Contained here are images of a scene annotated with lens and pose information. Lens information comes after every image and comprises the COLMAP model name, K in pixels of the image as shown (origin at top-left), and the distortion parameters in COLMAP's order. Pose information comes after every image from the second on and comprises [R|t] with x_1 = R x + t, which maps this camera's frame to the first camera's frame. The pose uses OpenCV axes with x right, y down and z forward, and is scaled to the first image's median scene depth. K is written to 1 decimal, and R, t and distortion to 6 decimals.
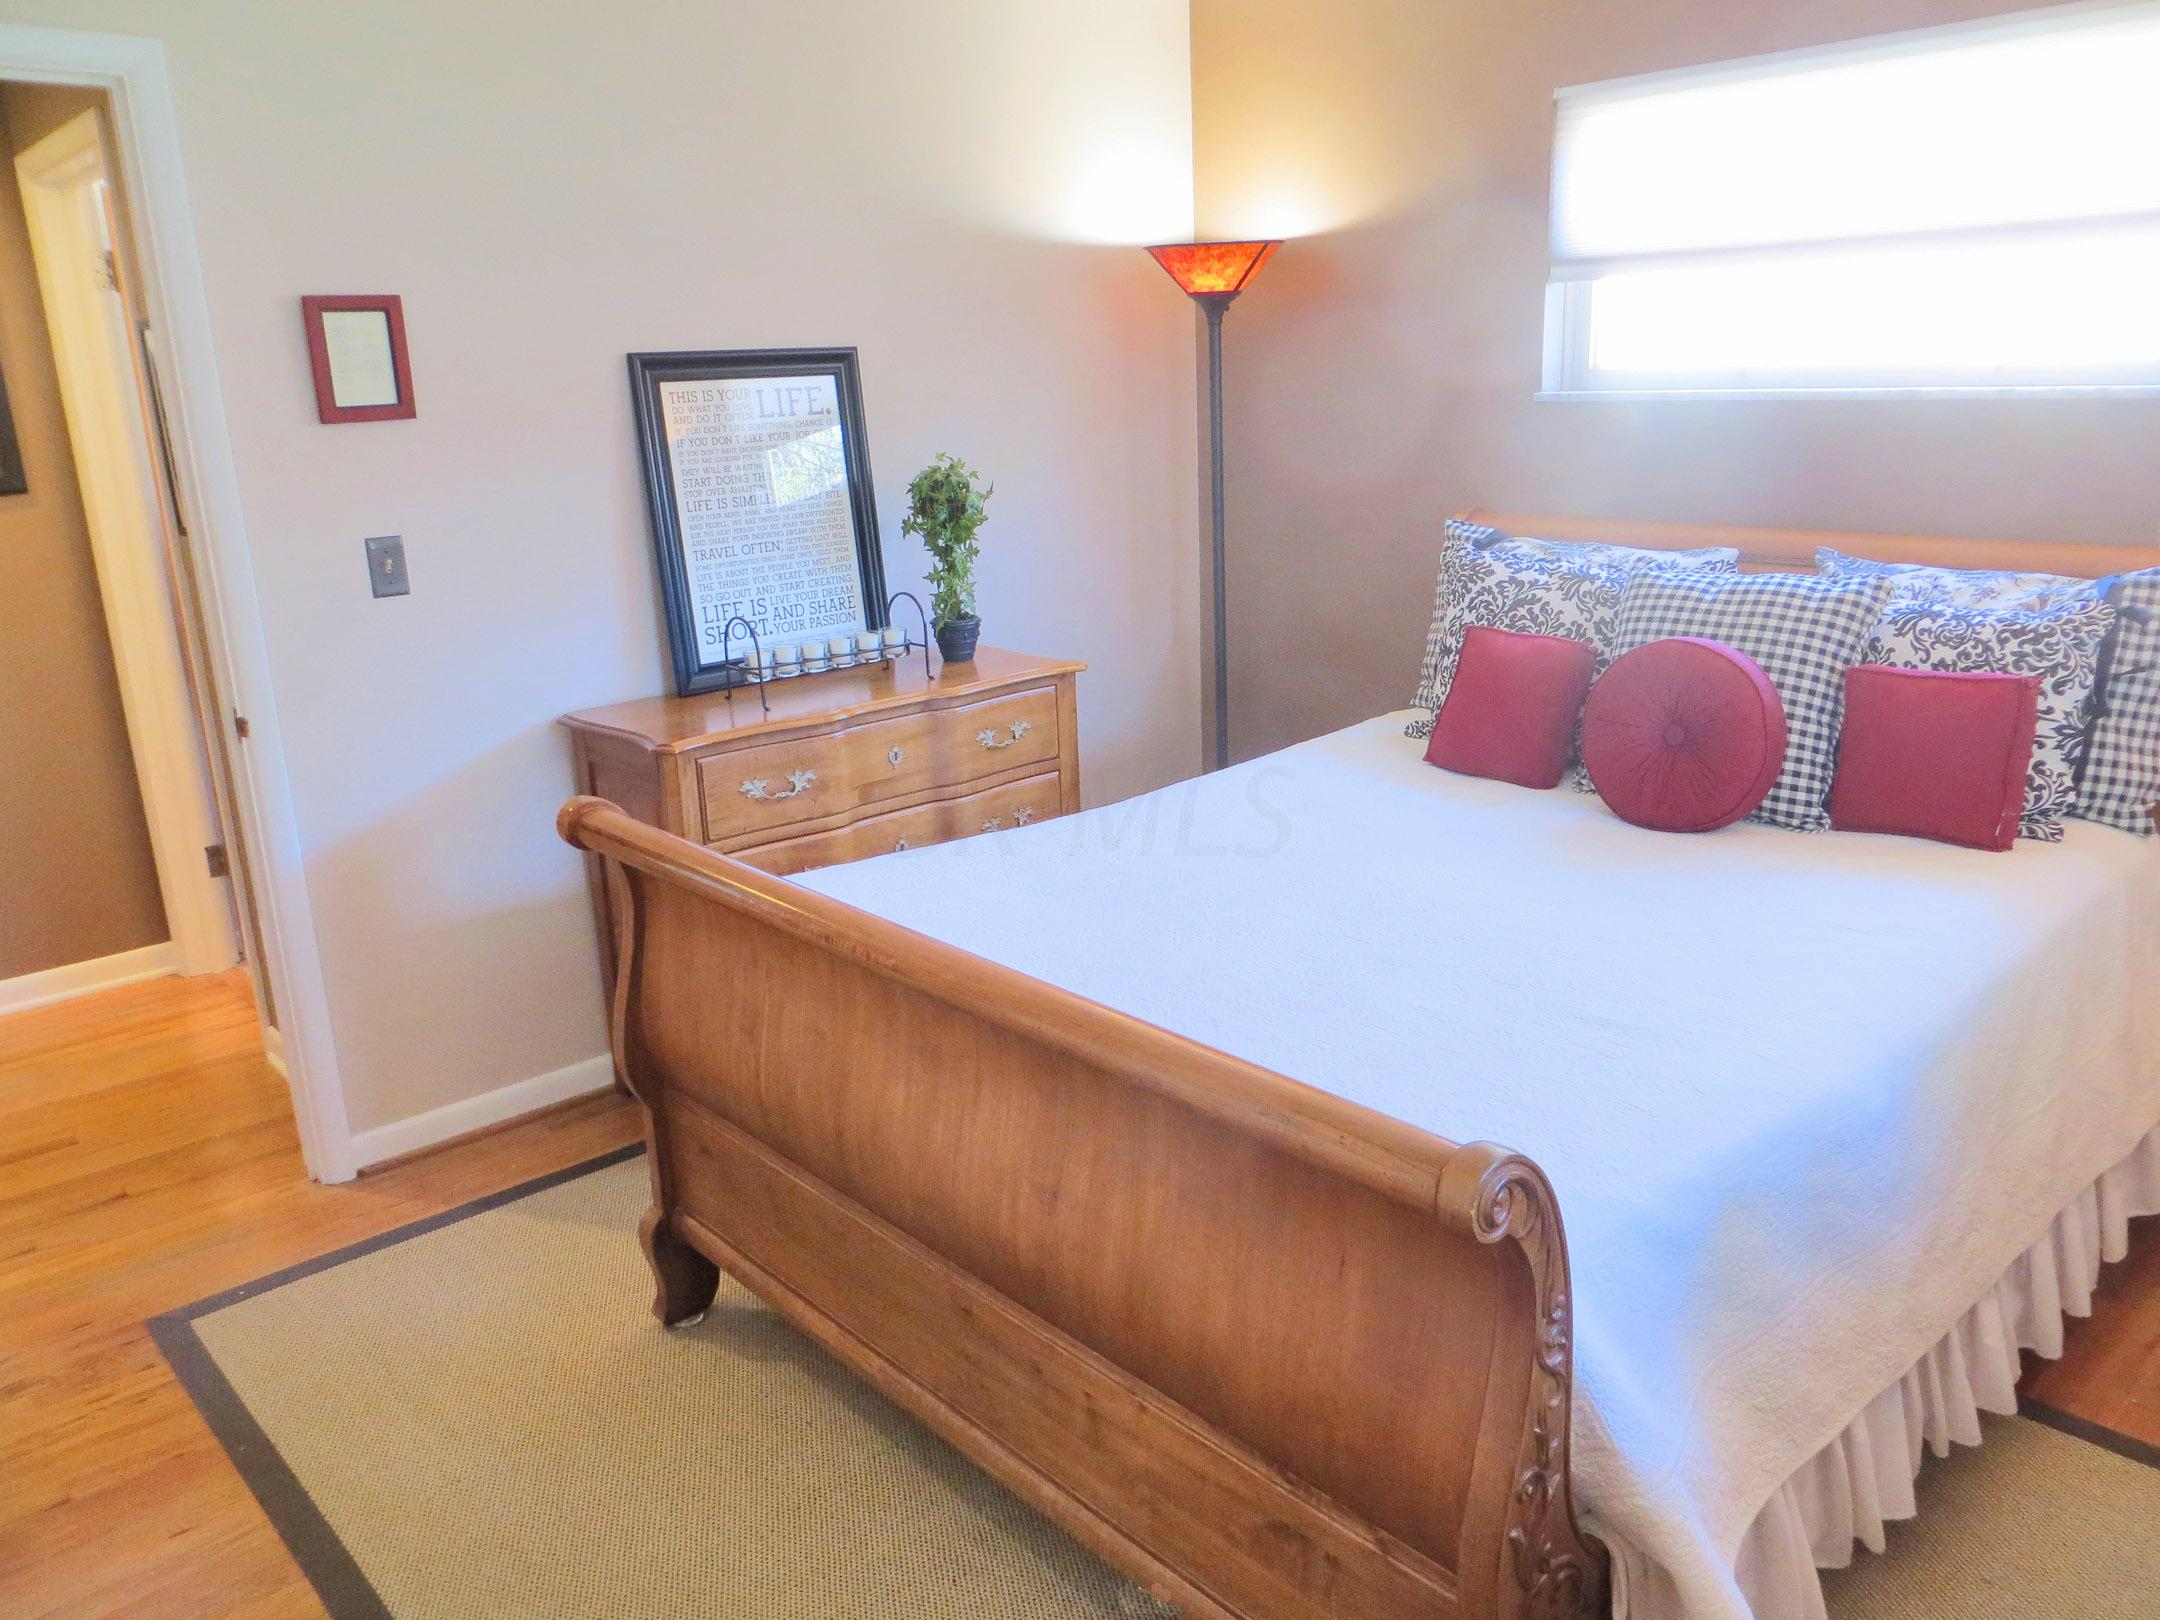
lens RADIAL K [[1593.0, 0, 1080.8], [0, 1593.0, 803.5], [0, 0, 1]] dist [-0.040365, 0.006245]
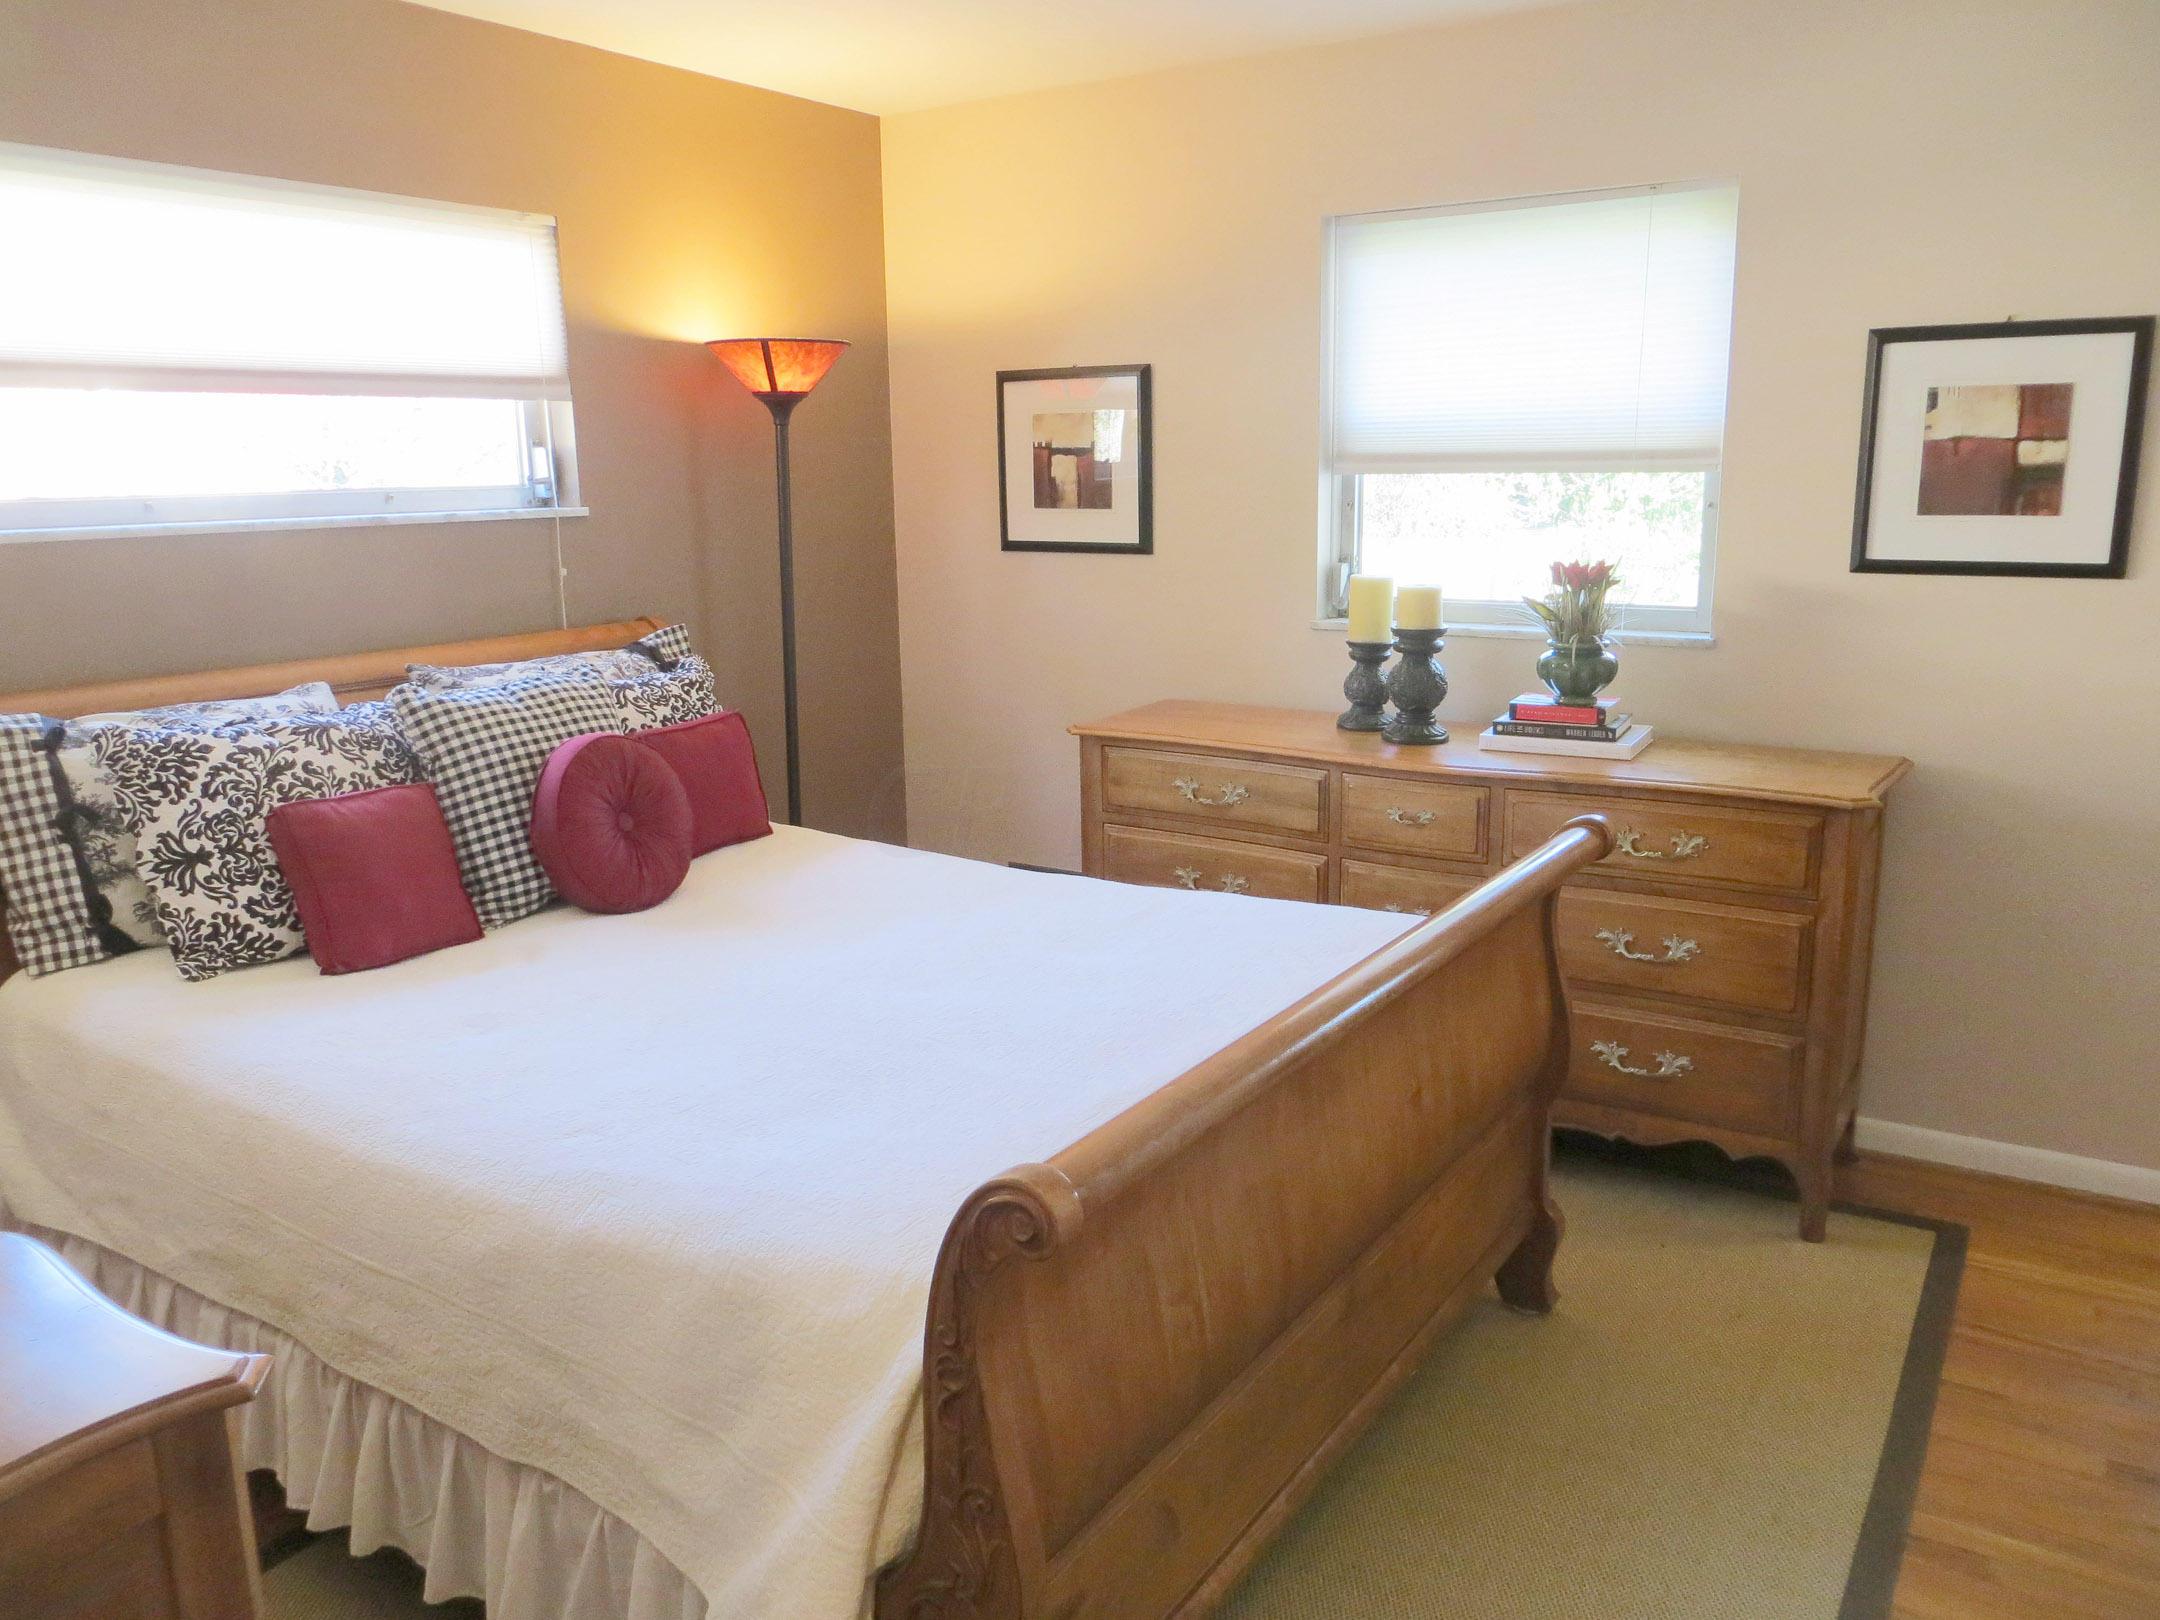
lens RADIAL K [[1593.0, 0, 1080.8], [0, 1593.0, 803.5], [0, 0, 1]] dist [-0.040365, 0.006245]
pose [[-0.241491, -0.152286, 0.958379, -0.605172], [0.291634, 0.930566, 0.221352, -0.170597], [-0.925544, 0.332951, -0.180311, 0.773298]]
